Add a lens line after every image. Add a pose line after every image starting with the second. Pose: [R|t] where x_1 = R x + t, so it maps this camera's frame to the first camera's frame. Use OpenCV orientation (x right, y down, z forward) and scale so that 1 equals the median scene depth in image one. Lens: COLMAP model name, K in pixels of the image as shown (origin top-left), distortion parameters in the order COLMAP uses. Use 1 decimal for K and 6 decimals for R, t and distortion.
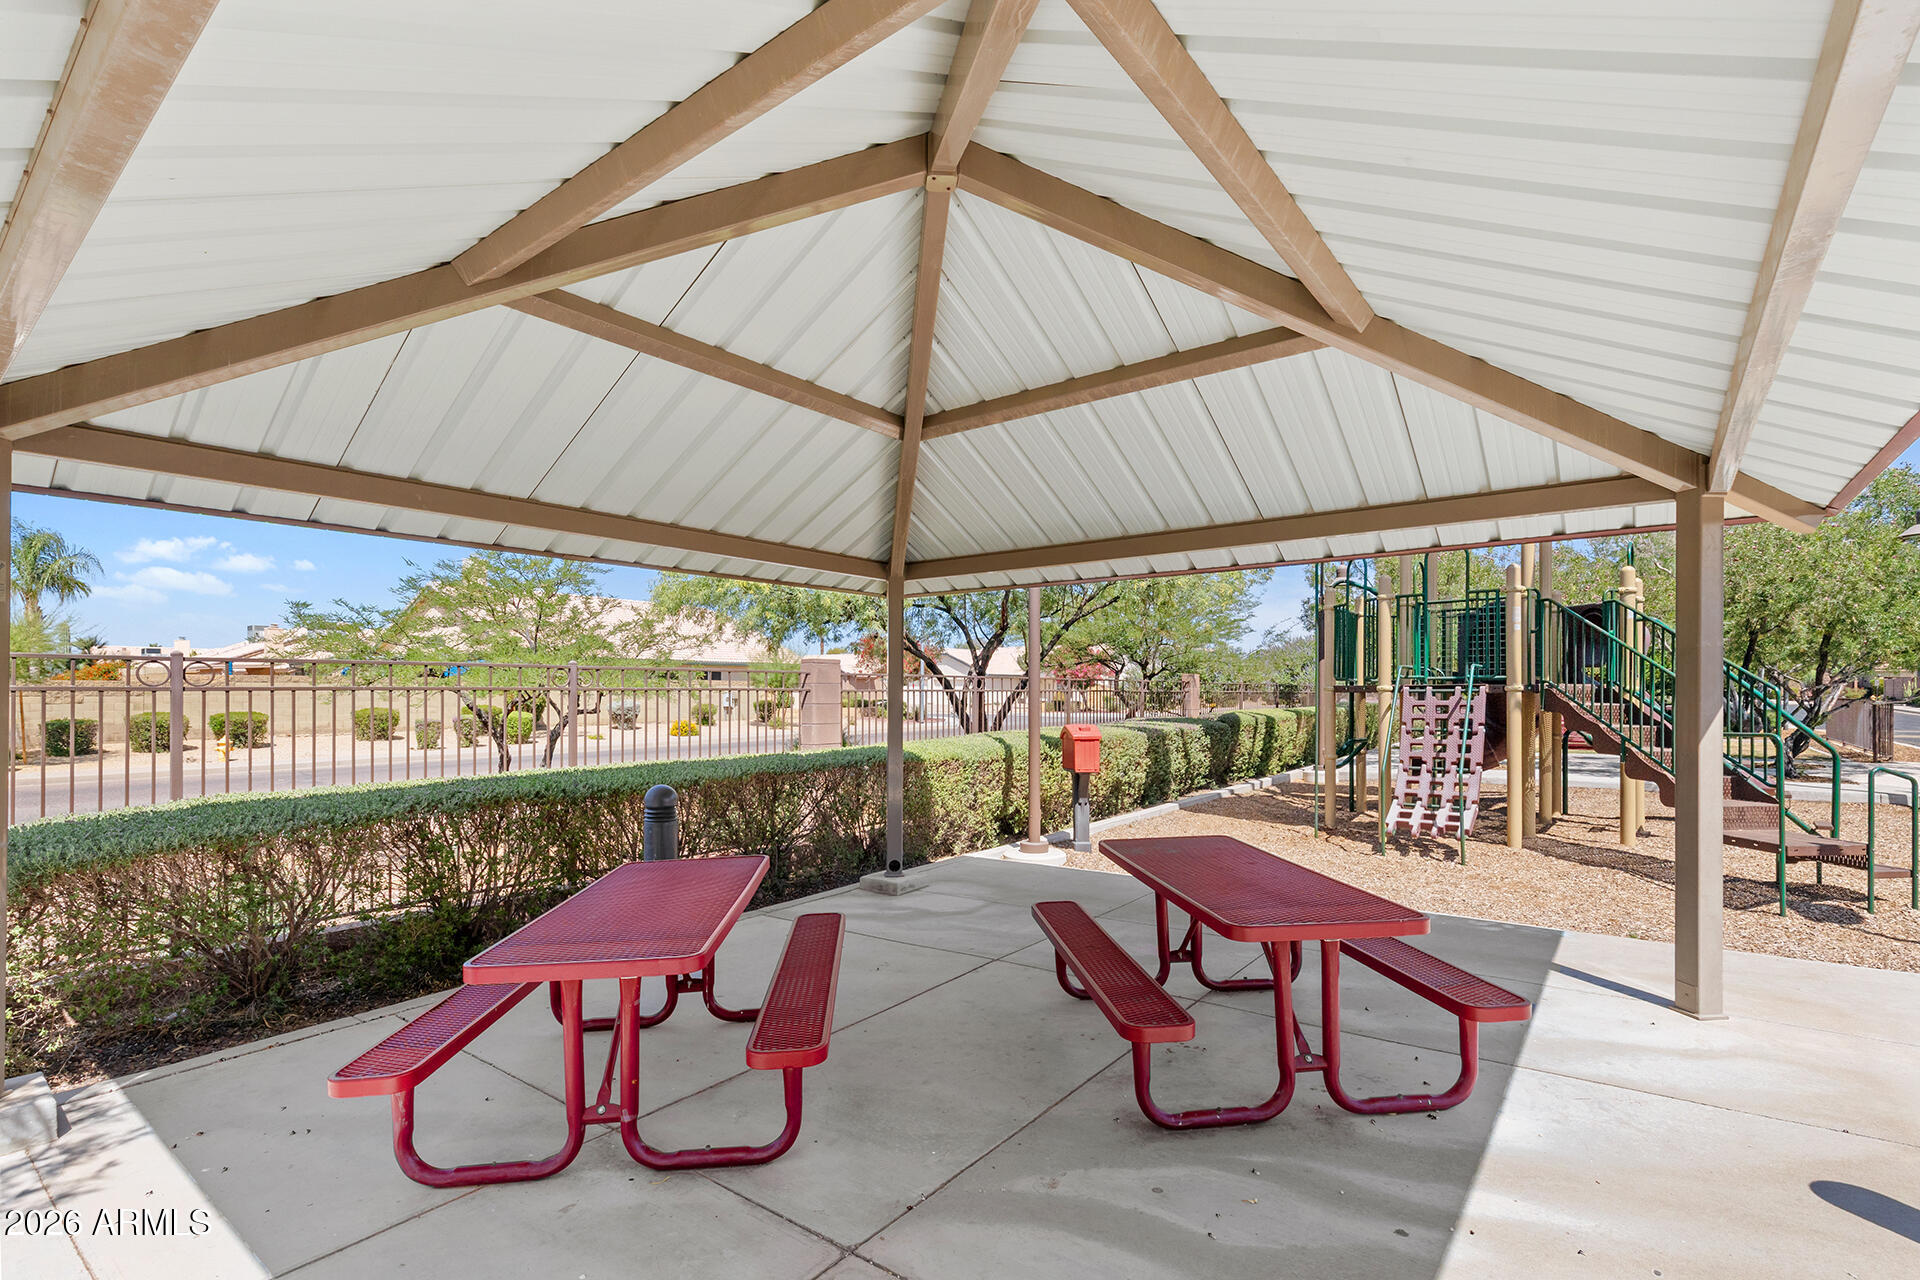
lens RADIAL K [[908.0, 0, 950.8], [0, 908.0, 689.1], [0, 0, 1]] dist [-0.001248, -0.000346]
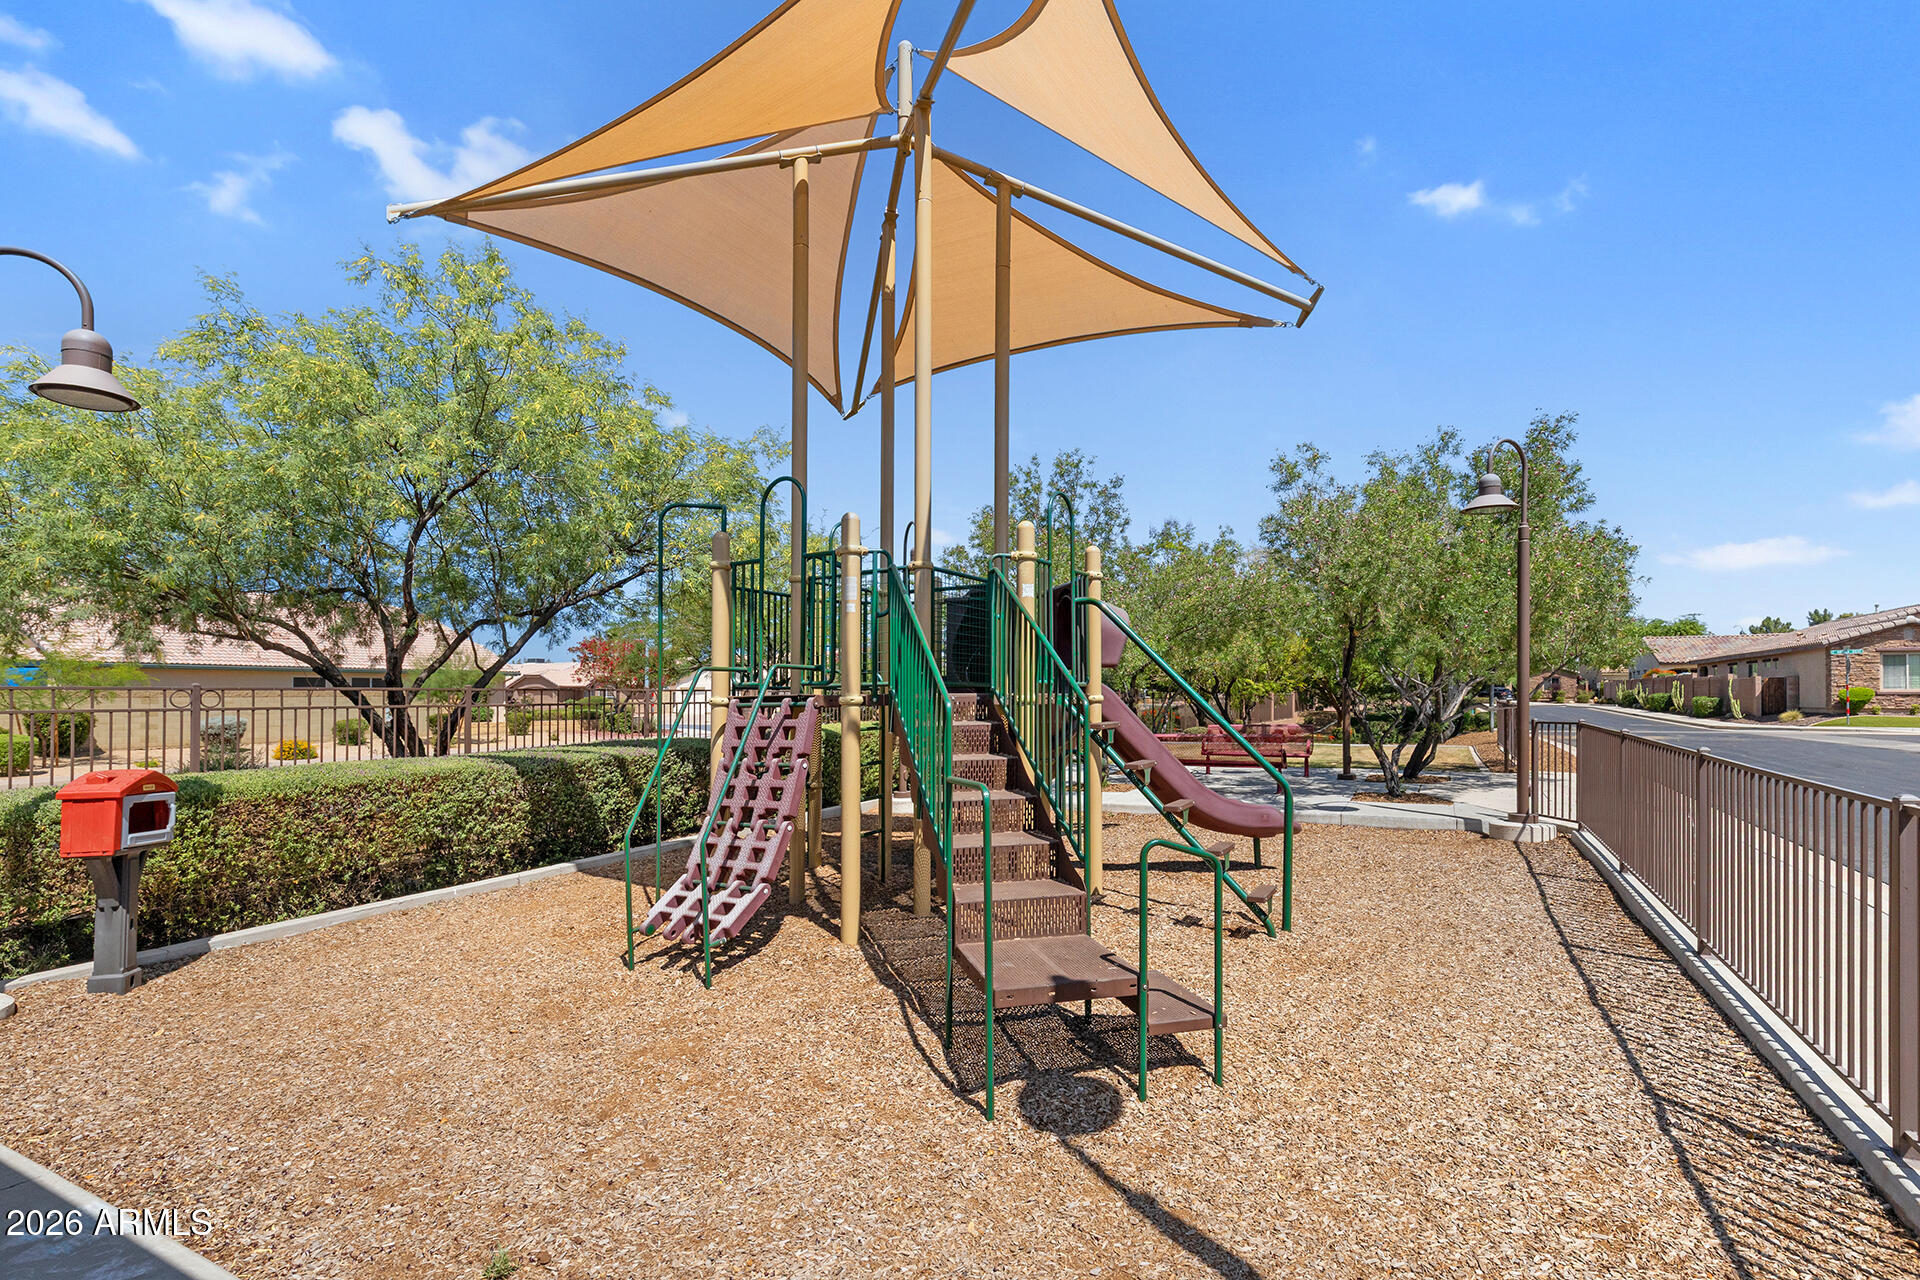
lens RADIAL K [[908.0, 0, 950.8], [0, 908.0, 689.1], [0, 0, 1]] dist [-0.001248, -0.000346]
pose [[0.986530, -0.007639, 0.163399, 0.553730], [0.008727, 0.999944, -0.005941, -0.004305], [-0.163345, 0.007287, 0.986542, 0.319027]]
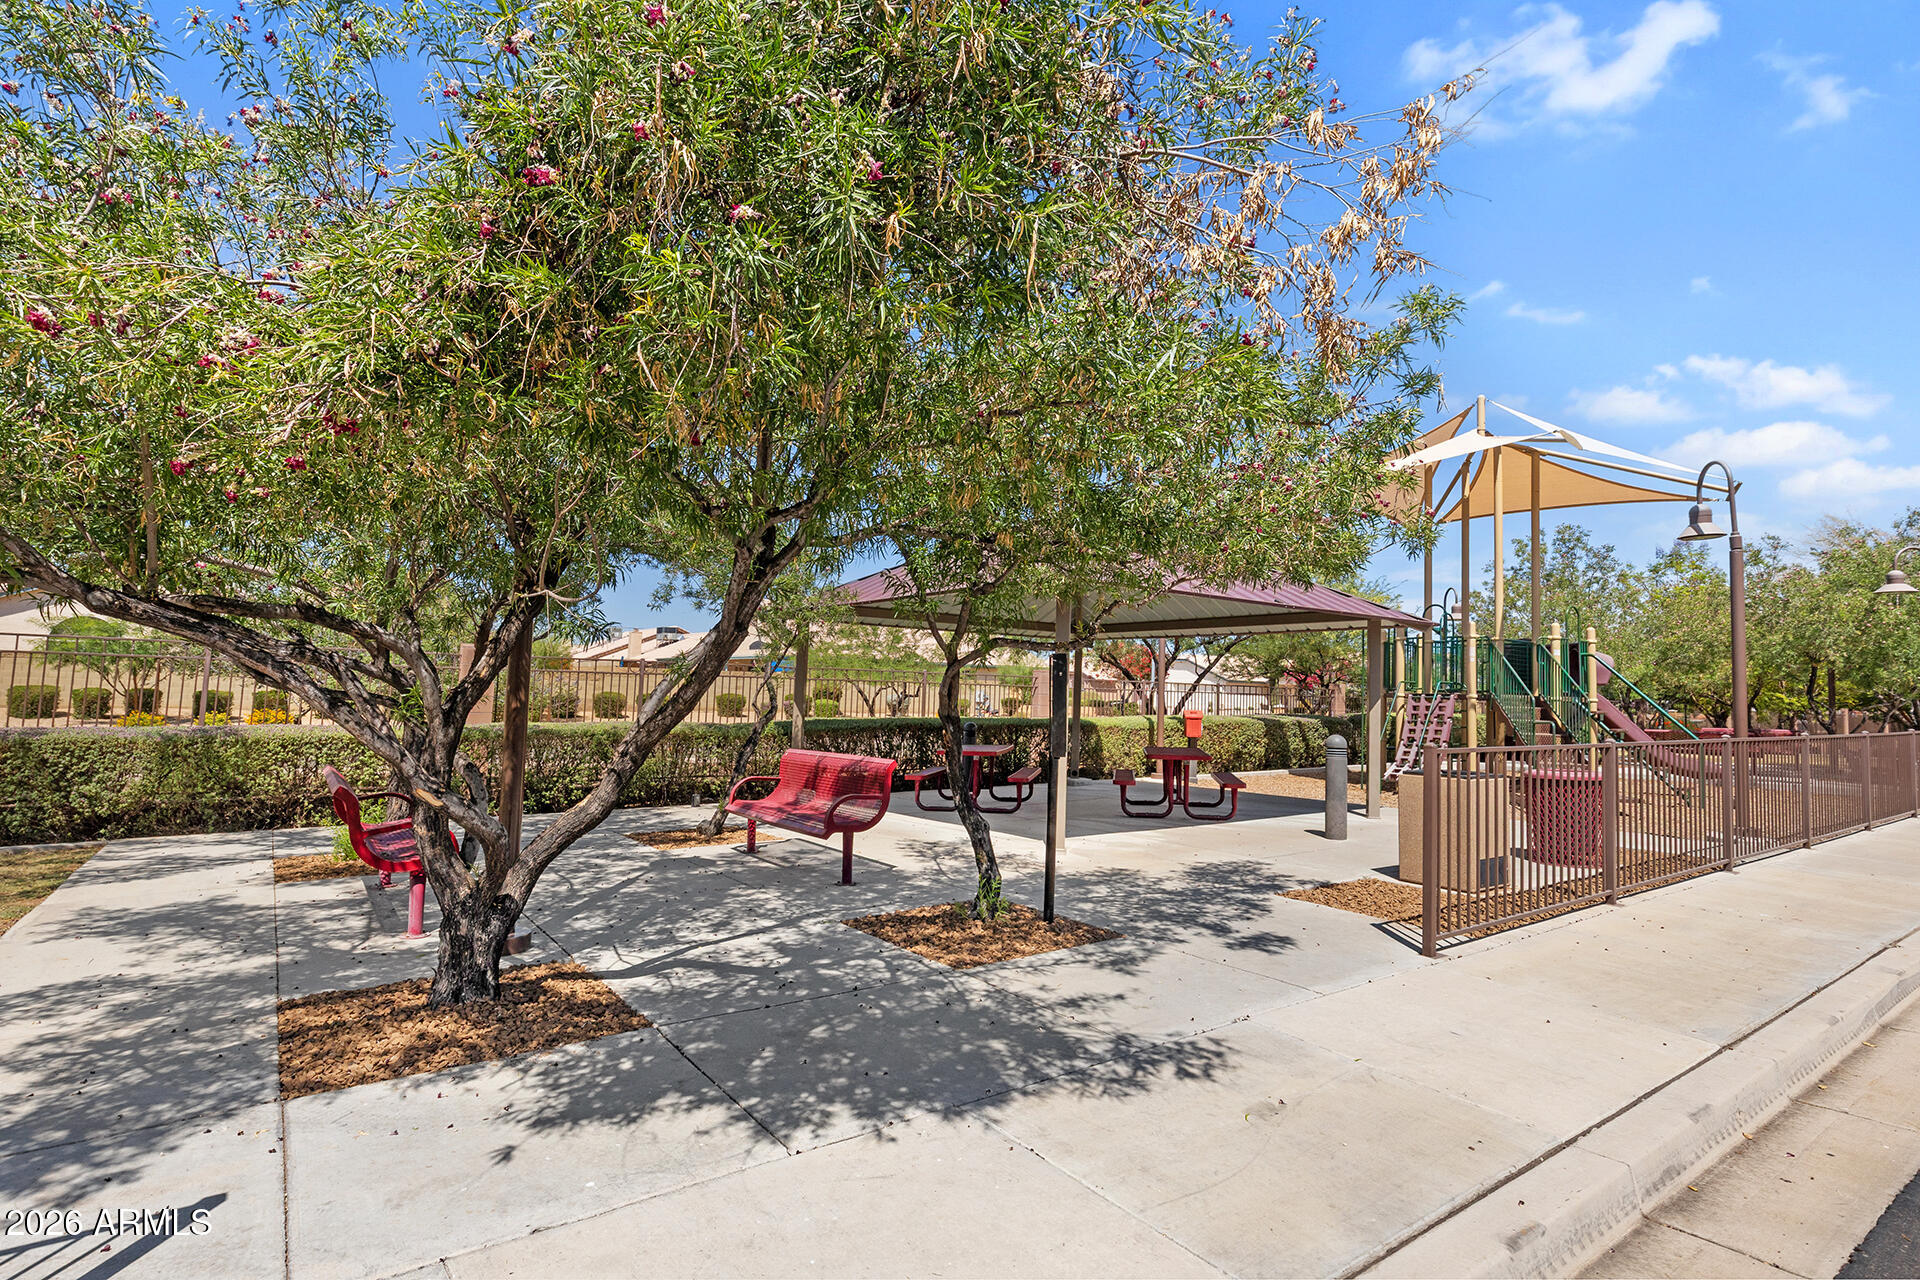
lens RADIAL K [[922.8, 0, 957.8], [0, 922.8, 615.6], [0, 0, 1]] dist [0.029393, -0.000131]
pose [[0.962042, 0.003132, -0.272884, 0.186163], [-0.025577, 0.996568, -0.078731, 0.010016], [0.271701, 0.082722, 0.958820, -0.796852]]
